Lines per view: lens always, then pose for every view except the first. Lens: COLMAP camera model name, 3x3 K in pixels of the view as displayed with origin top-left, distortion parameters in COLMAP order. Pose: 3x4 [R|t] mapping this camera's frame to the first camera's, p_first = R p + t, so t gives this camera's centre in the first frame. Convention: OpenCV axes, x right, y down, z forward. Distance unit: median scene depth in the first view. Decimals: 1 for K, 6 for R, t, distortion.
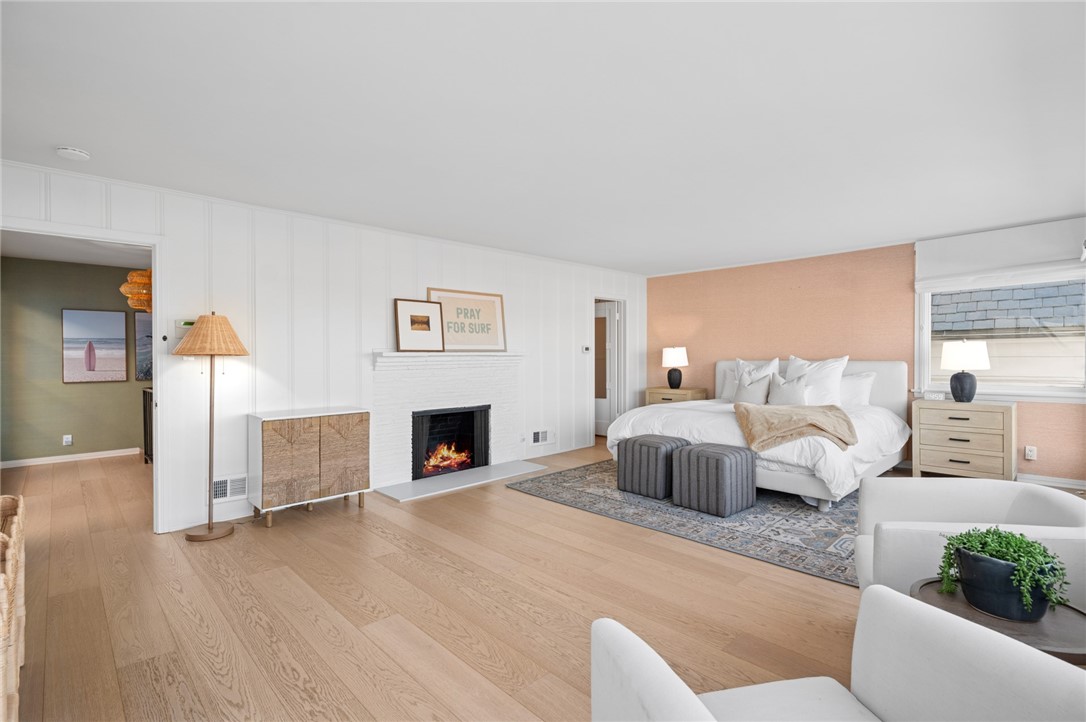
lens RADIAL K [[501.0, 0, 545.0], [0, 501.0, 361.6], [0, 0, 1]] dist [0.002210, 0.000424]
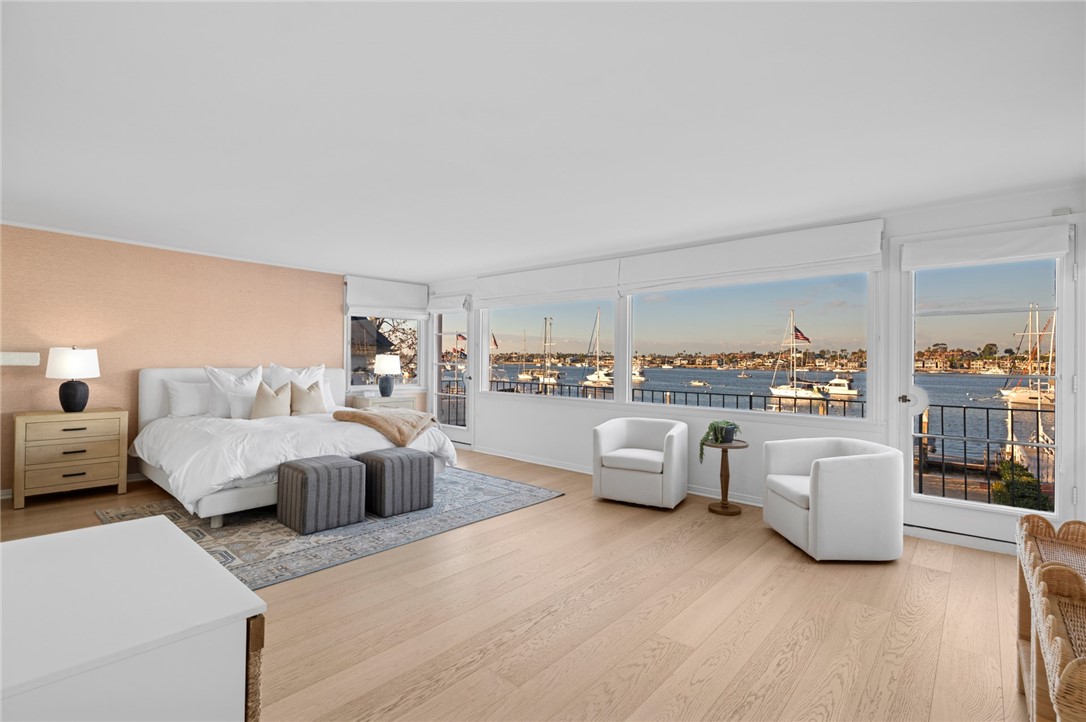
lens RADIAL K [[501.0, 0, 545.0], [0, 501.0, 361.6], [0, 0, 1]] dist [0.002210, 0.000424]
pose [[-0.081854, 0.006791, 0.996621, -0.796206], [0.000745, 0.999977, -0.006753, -0.012196], [-0.996644, 0.000190, -0.081857, 0.824854]]
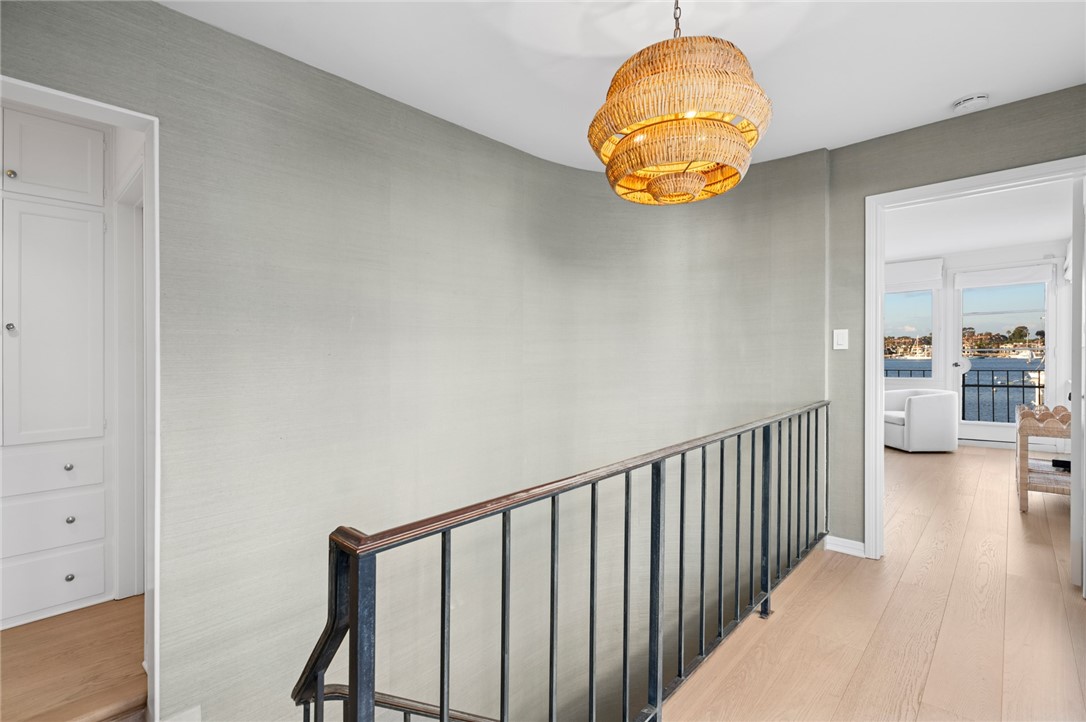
lens RADIAL K [[497.5, 0, 542.1], [0, 497.5, 374.5], [0, 0, 1]] dist [0.001706, 0.000355]
pose [[-0.042630, -0.024177, 0.998798, -1.063466], [0.029141, 0.999252, 0.025432, -0.005310], [-0.998666, 0.030190, -0.041893, 1.088125]]
